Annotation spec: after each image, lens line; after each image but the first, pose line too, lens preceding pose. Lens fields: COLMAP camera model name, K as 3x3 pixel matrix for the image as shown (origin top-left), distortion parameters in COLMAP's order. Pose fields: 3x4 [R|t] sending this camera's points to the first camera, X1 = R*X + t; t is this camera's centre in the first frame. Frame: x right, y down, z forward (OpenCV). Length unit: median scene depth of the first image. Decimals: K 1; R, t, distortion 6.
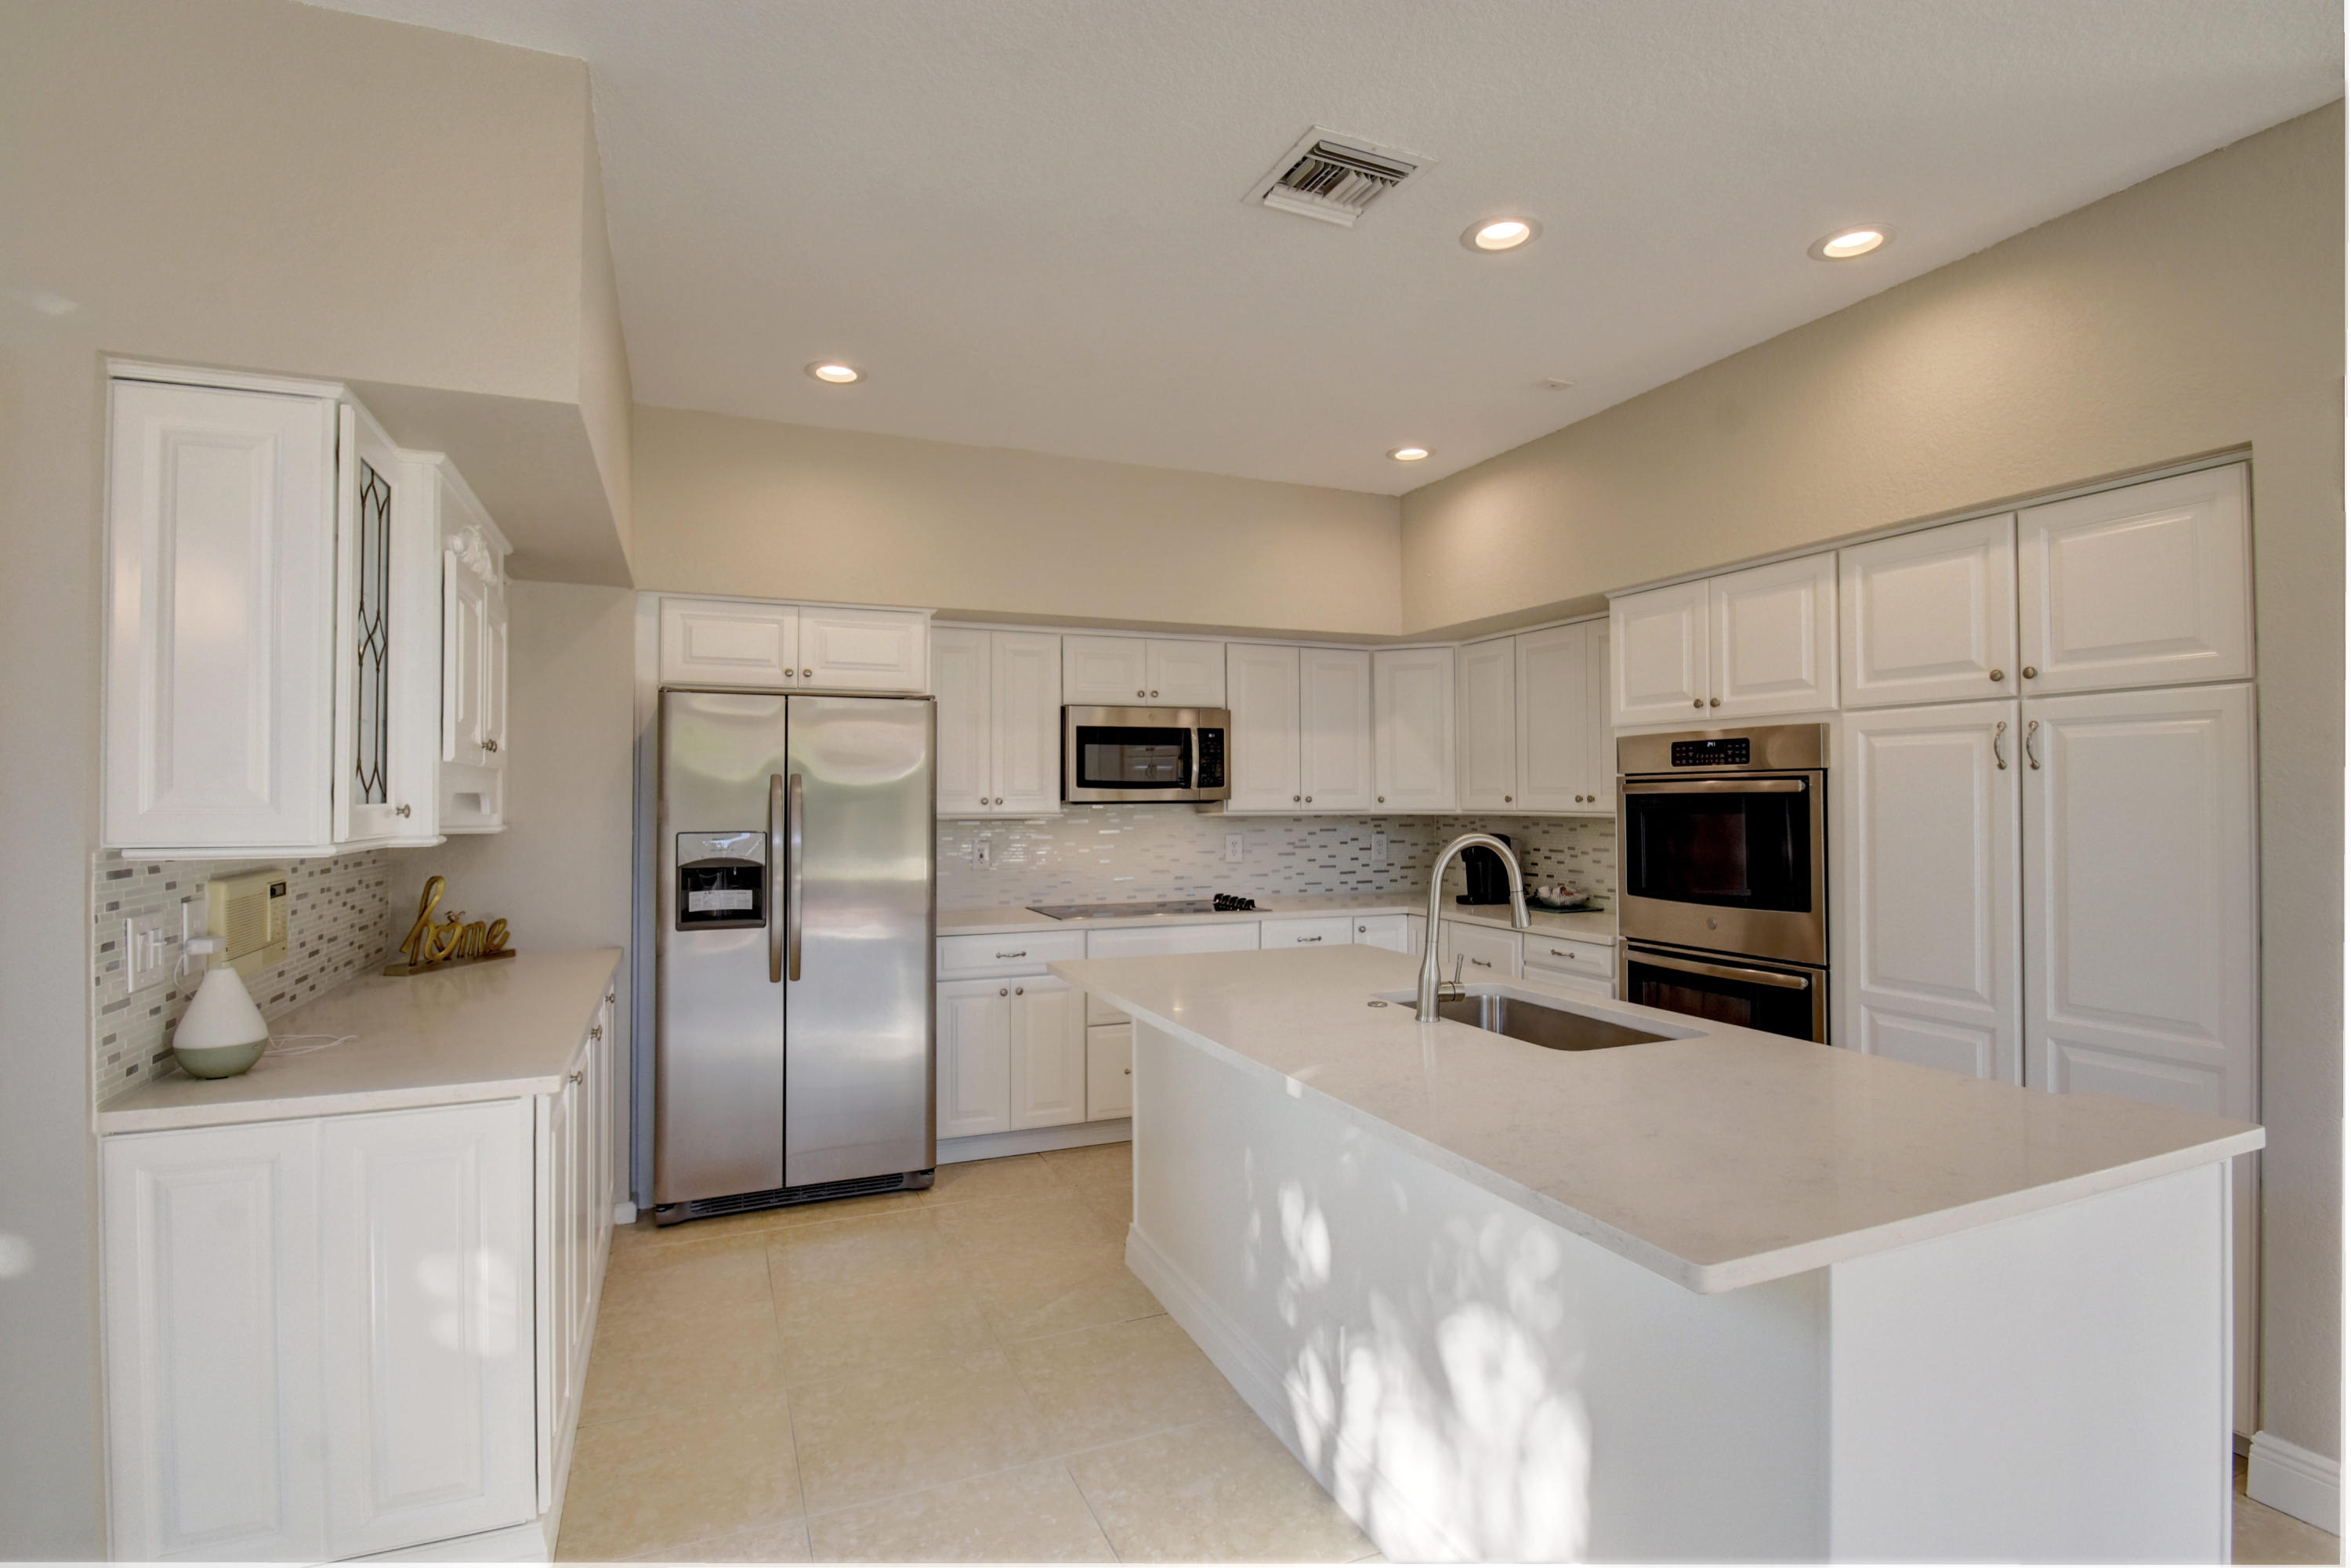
lens RADIAL K [[1113.0, 0, 1169.9], [0, 1113.0, 787.9], [0, 0, 1]] dist [-0.017014, -0.000356]
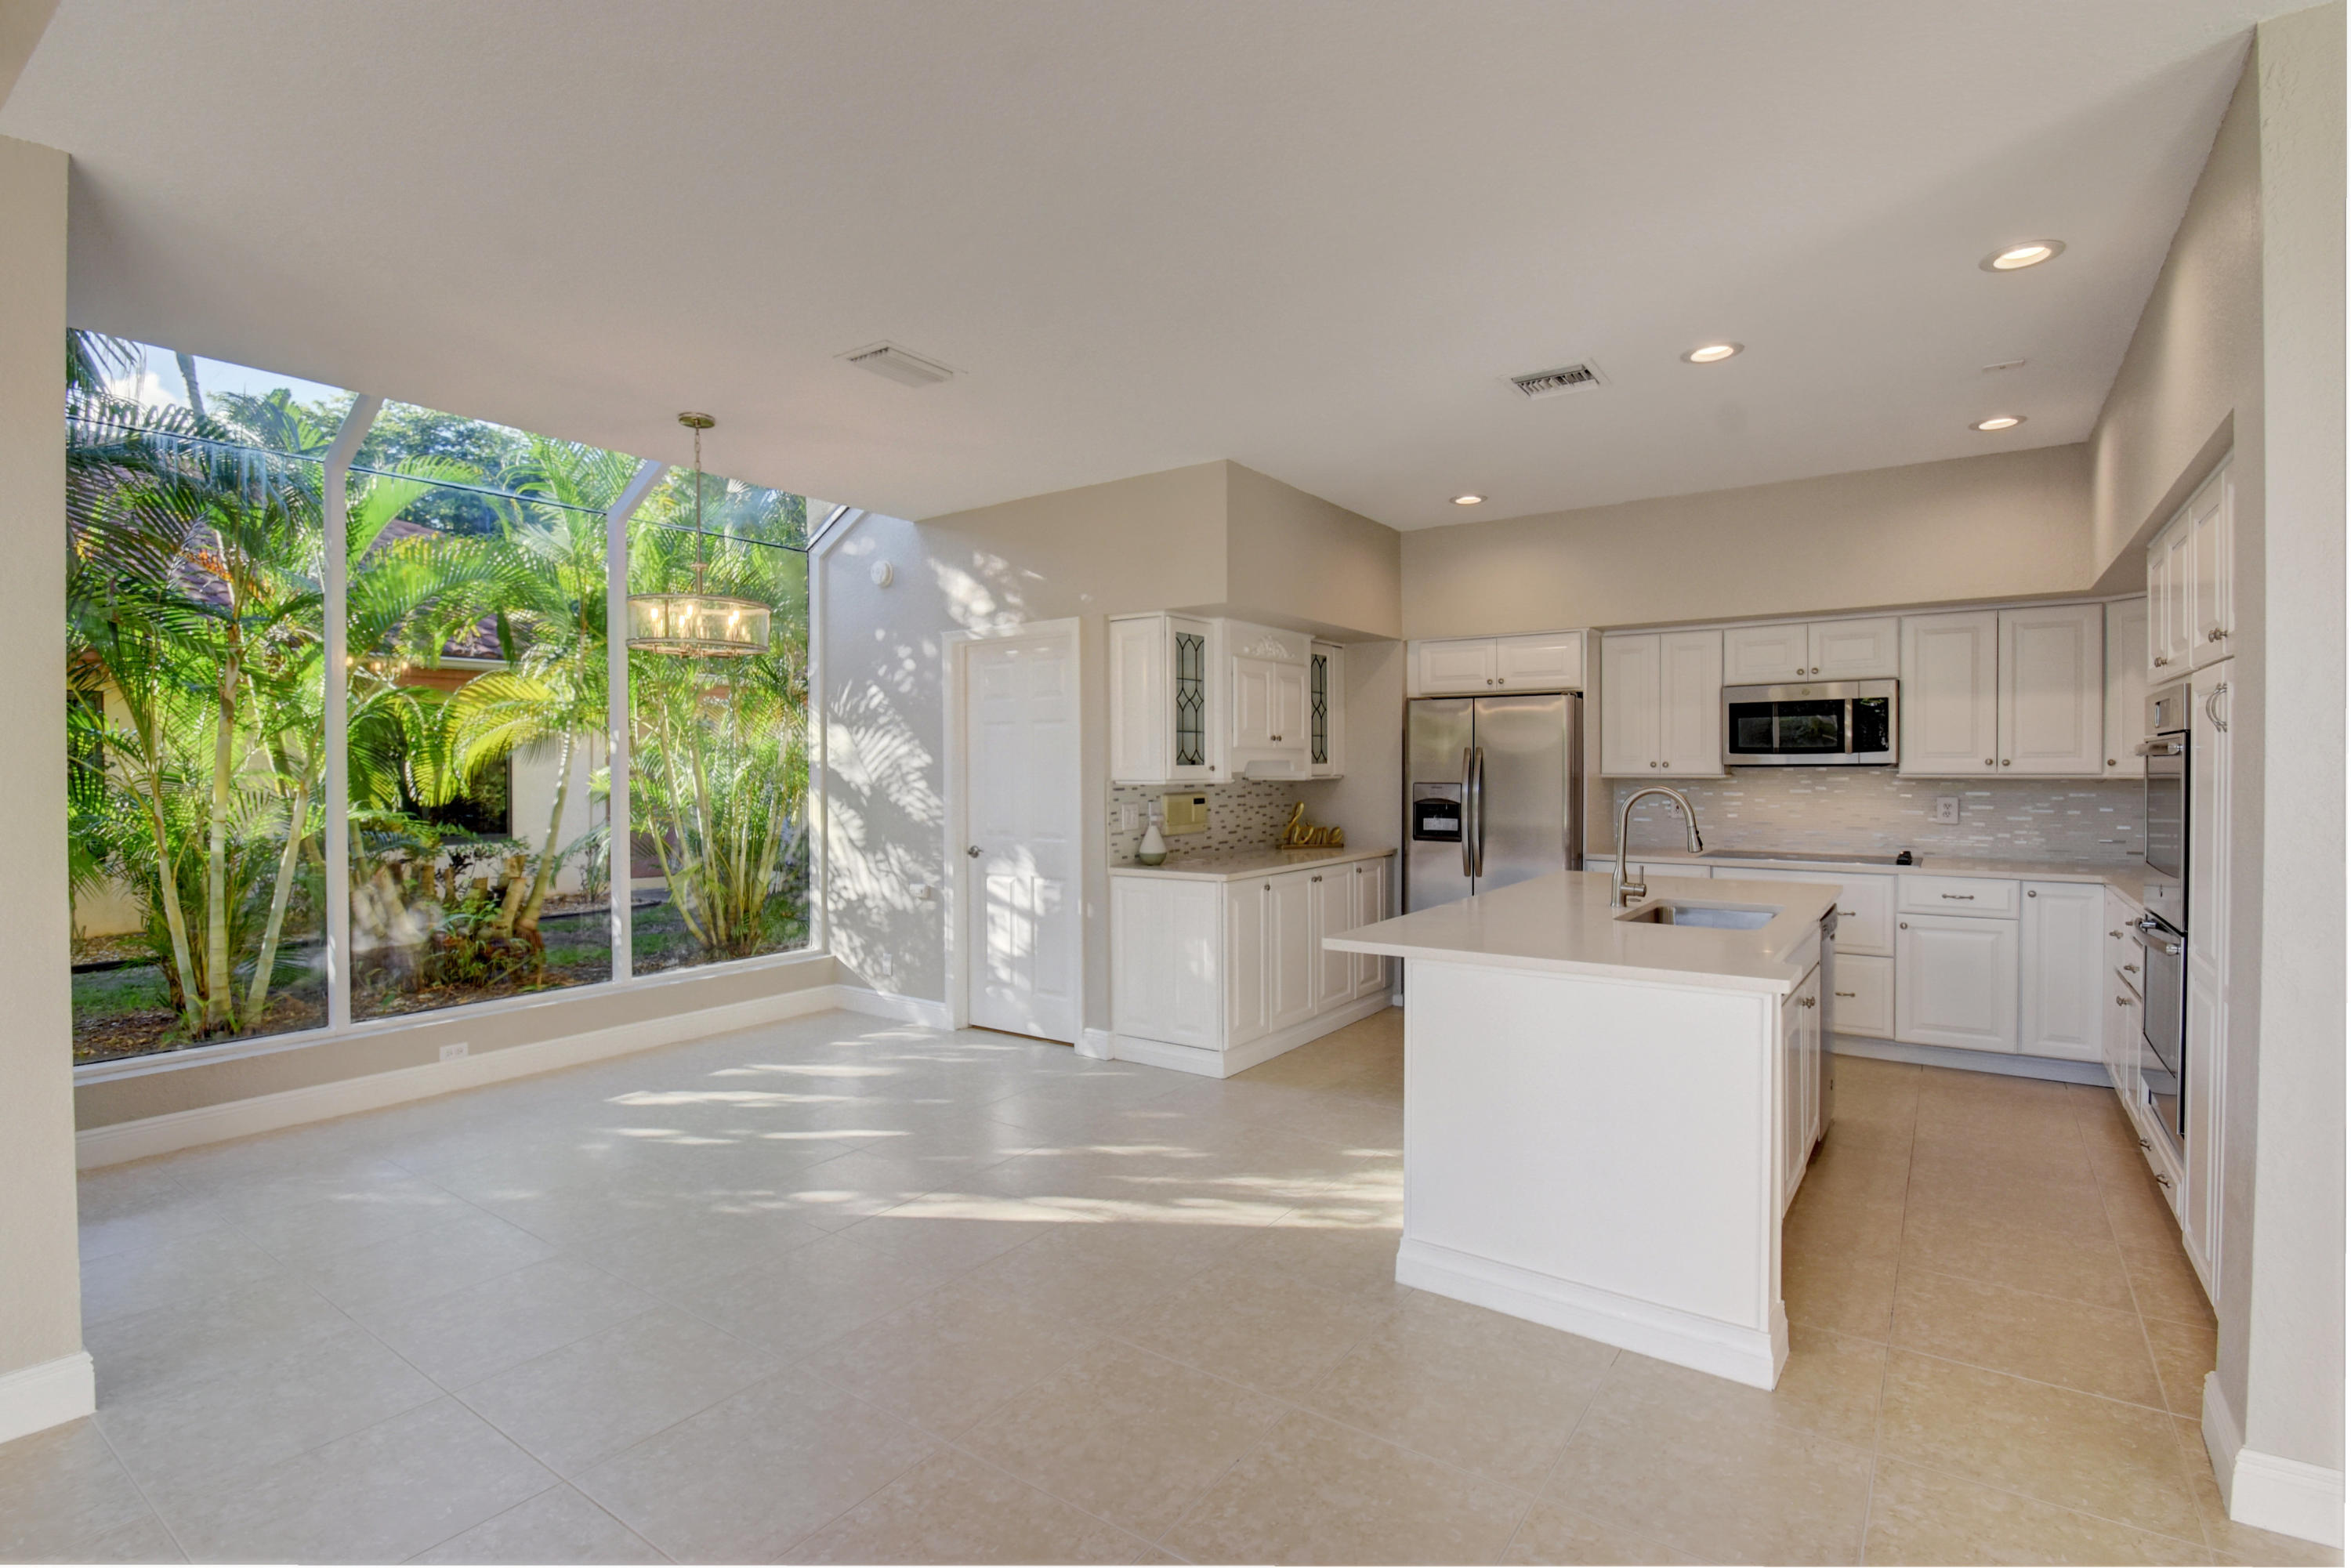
lens RADIAL K [[1113.0, 0, 1171.5], [0, 1113.0, 780.8], [0, 0, 1]] dist [-0.017014, -0.000356]
pose [[0.530860, 0.011383, -0.847383, 0.764783], [0.010031, 0.999755, 0.019714, -0.000311], [0.847400, -0.018965, 0.530616, -0.214525]]
